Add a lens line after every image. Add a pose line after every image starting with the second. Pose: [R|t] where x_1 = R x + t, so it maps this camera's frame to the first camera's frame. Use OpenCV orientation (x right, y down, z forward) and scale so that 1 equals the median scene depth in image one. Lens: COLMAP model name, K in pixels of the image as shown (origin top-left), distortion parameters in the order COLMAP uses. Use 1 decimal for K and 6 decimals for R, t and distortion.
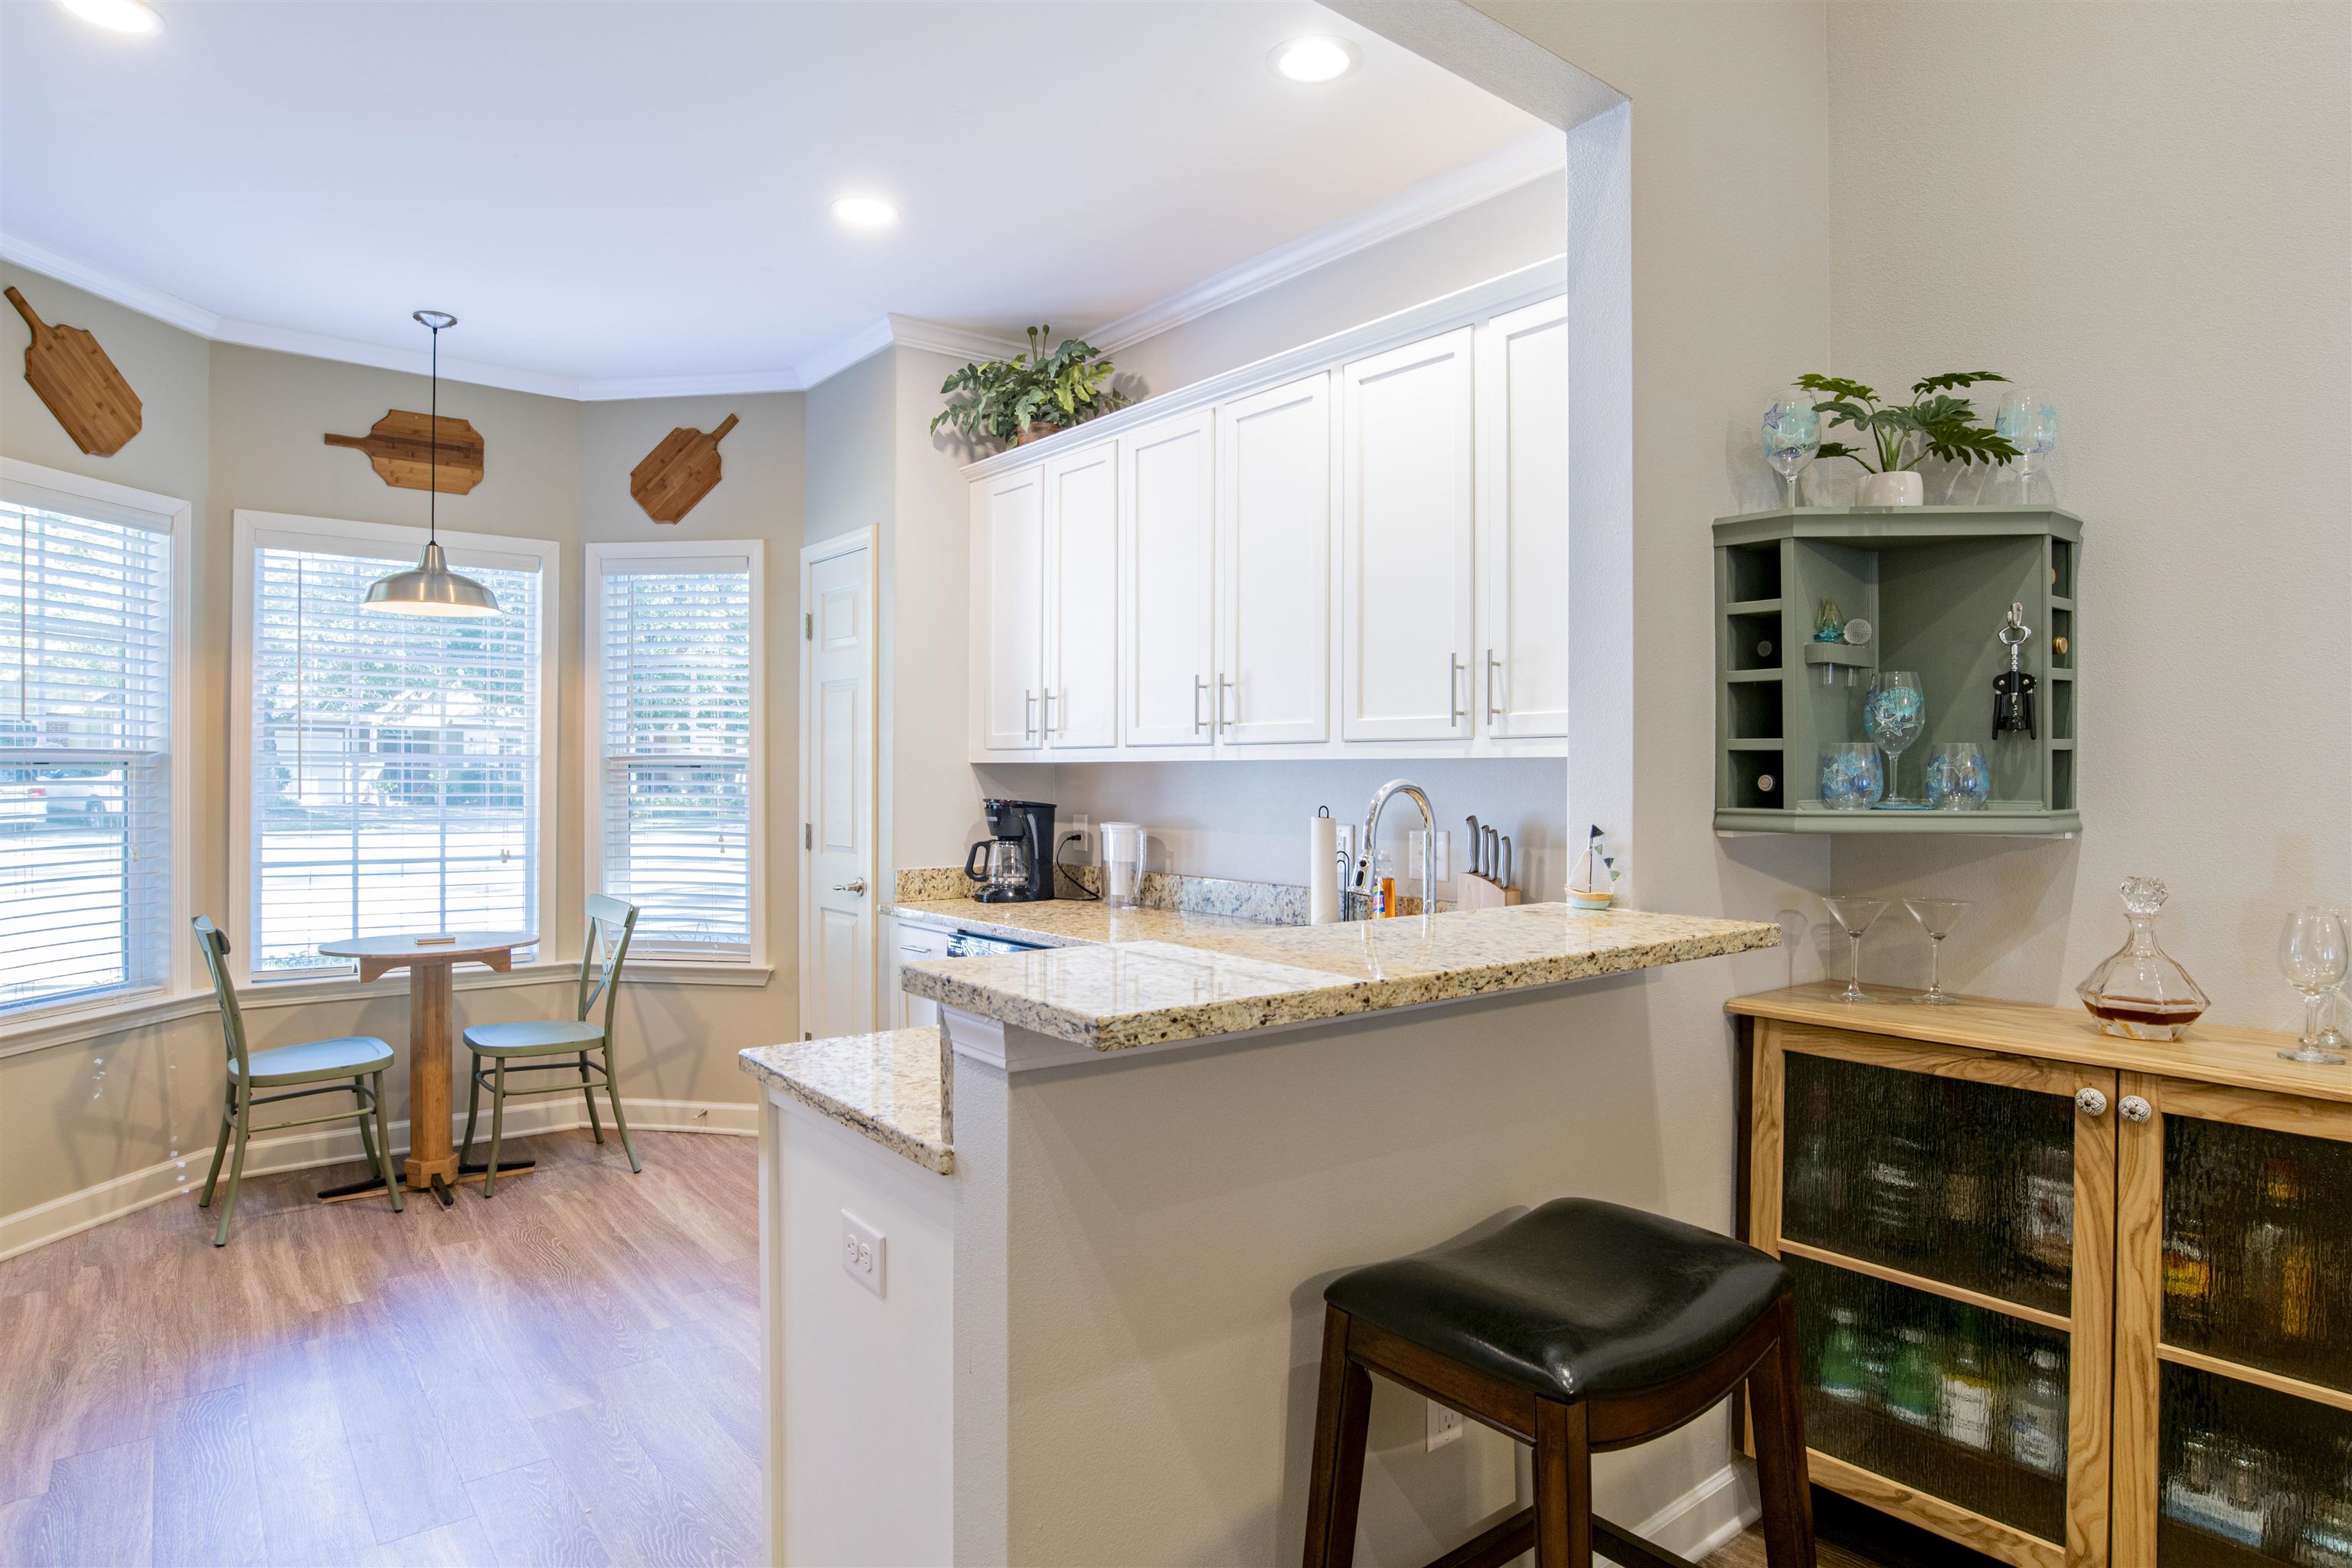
lens RADIAL K [[1303.7, 0, 1188.0], [0, 1303.7, 781.7], [0, 0, 1]] dist [-0.045953, 0.016690]
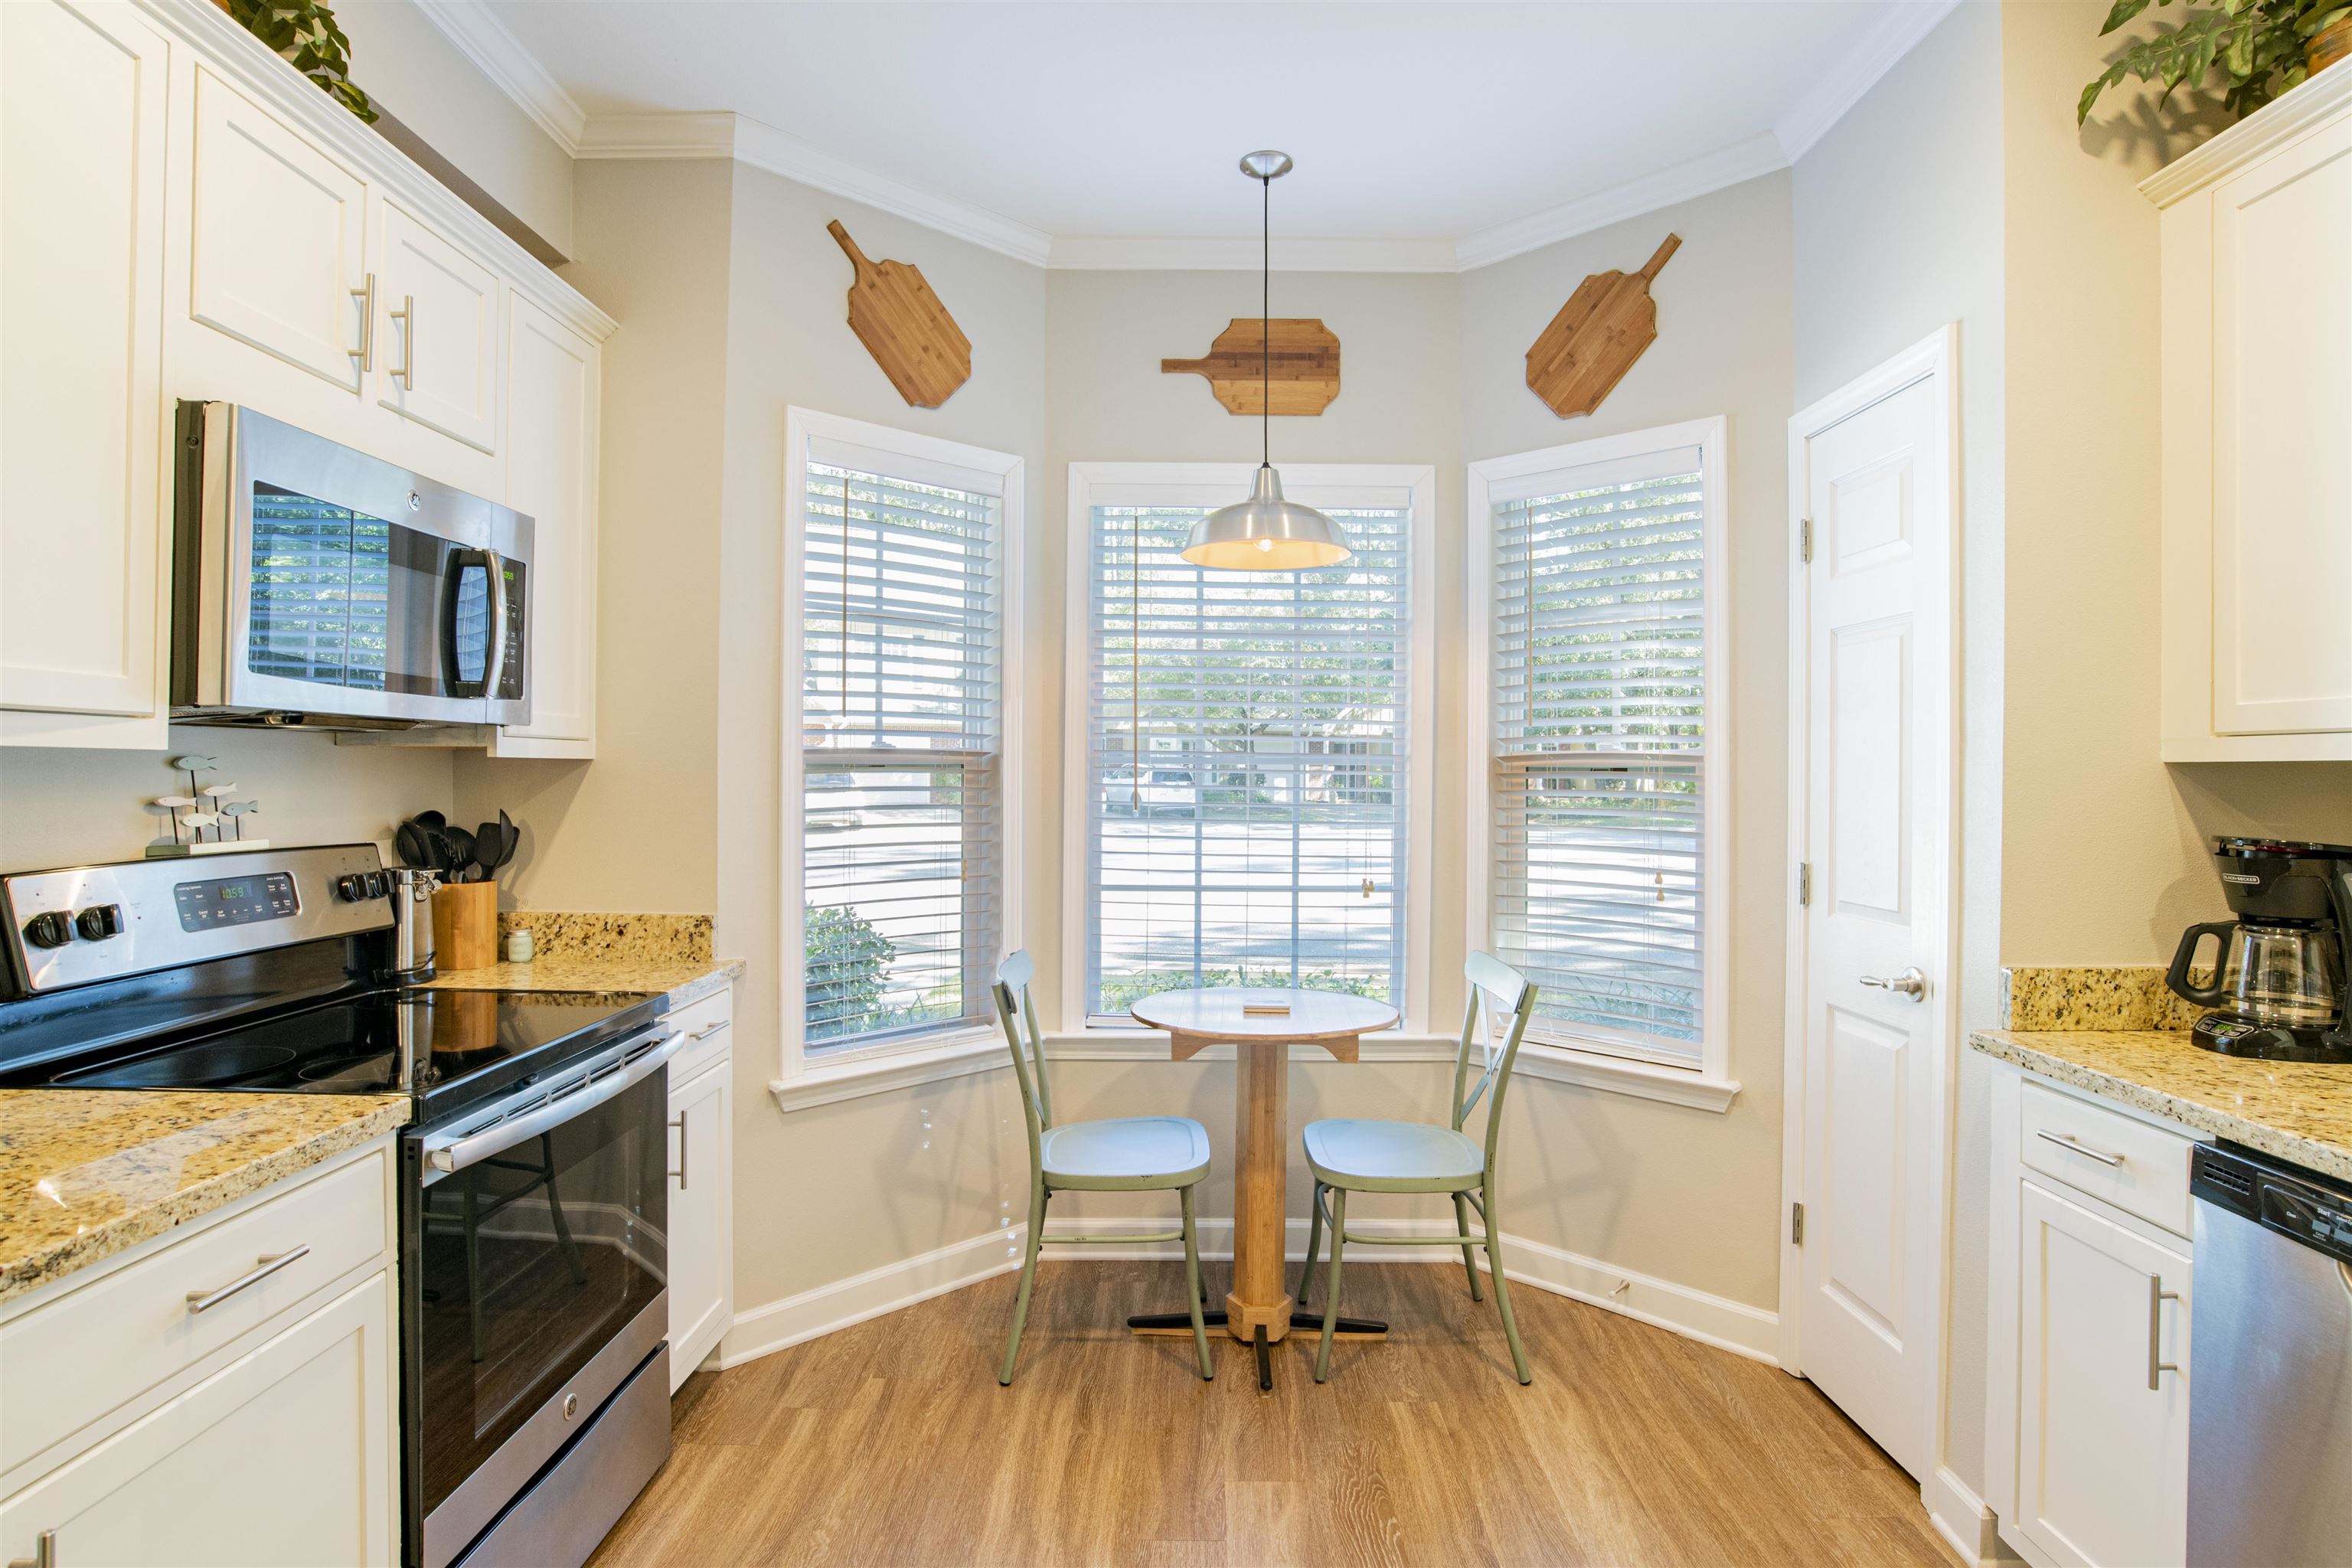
lens RADIAL K [[1259.1, 0, 1172.6], [0, 1259.1, 777.7], [0, 0, 1]] dist [-0.054168, 0.018206]
pose [[0.771421, 0.003284, -0.636317, -0.176416], [-0.006013, 0.999980, -0.002128, -0.005518], [0.636297, 0.005468, 0.771425, 0.424135]]
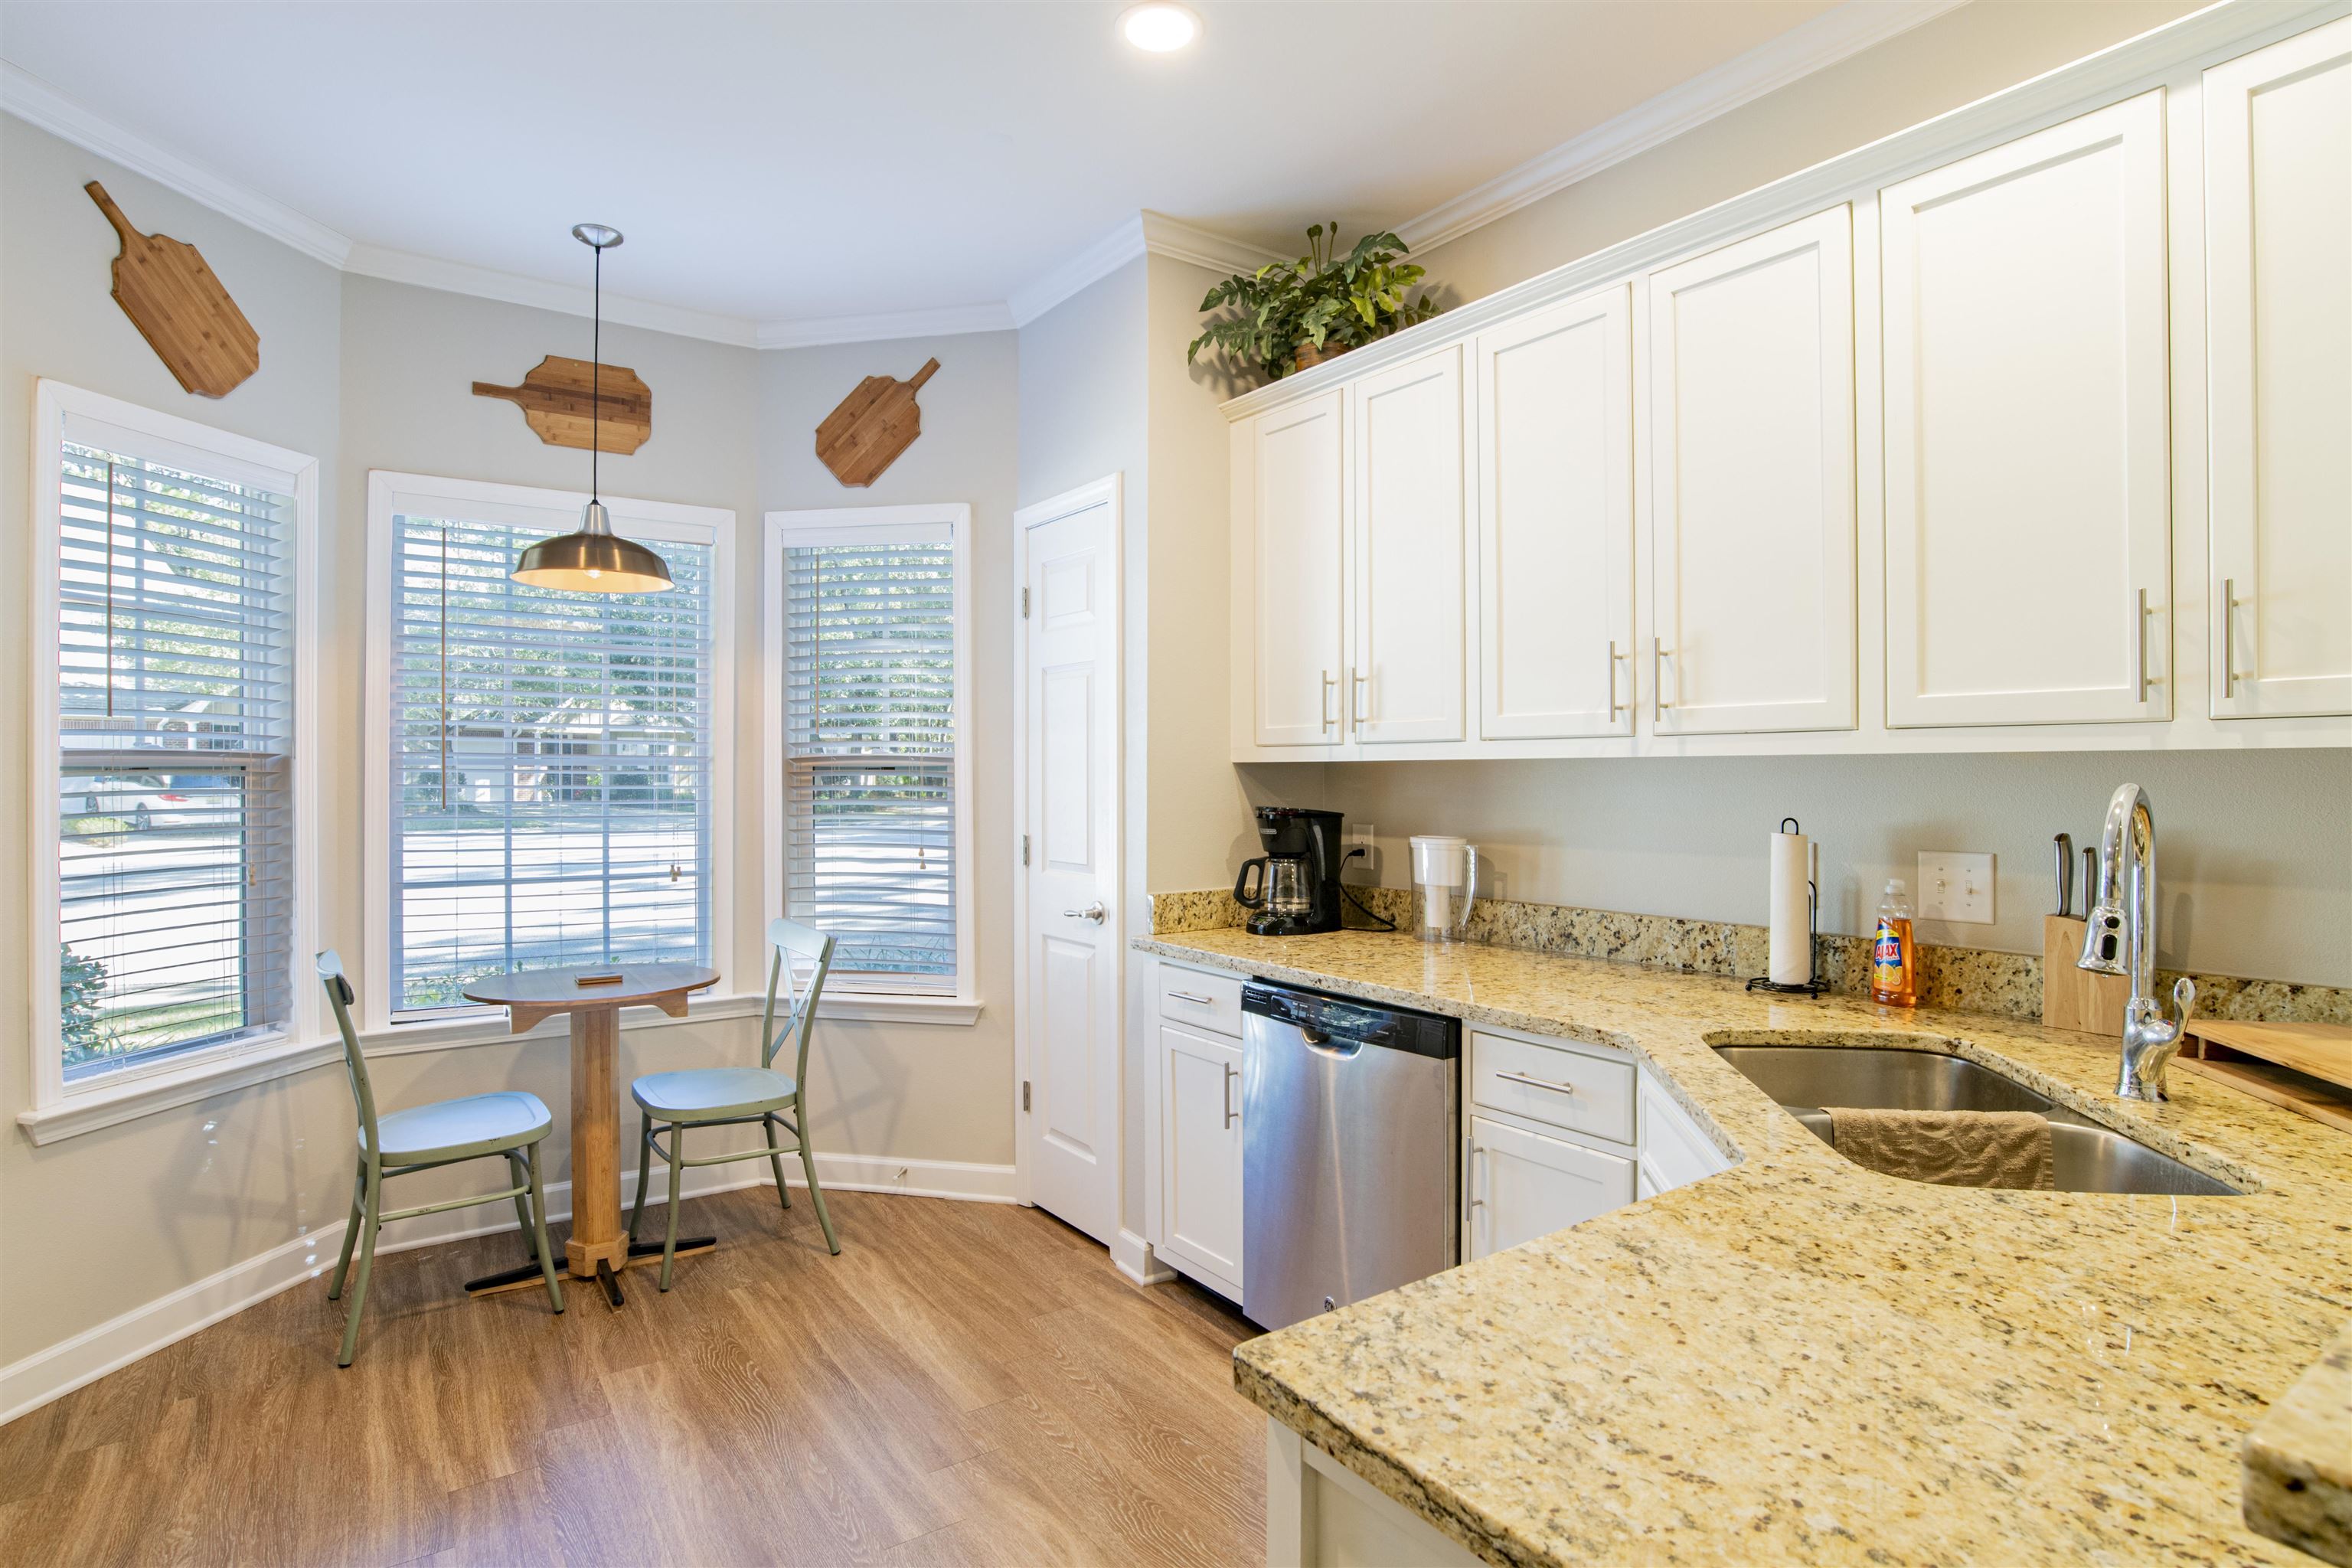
lens RADIAL K [[1207.9, 0, 1203.9], [0, 1207.9, 776.3], [0, 0, 1]] dist [-0.056833, 0.018560]
pose [[0.998447, -0.004842, -0.055495, -0.155773], [0.004683, 0.999985, -0.003008, -0.003717], [0.055509, 0.002744, 0.998454, 0.258956]]
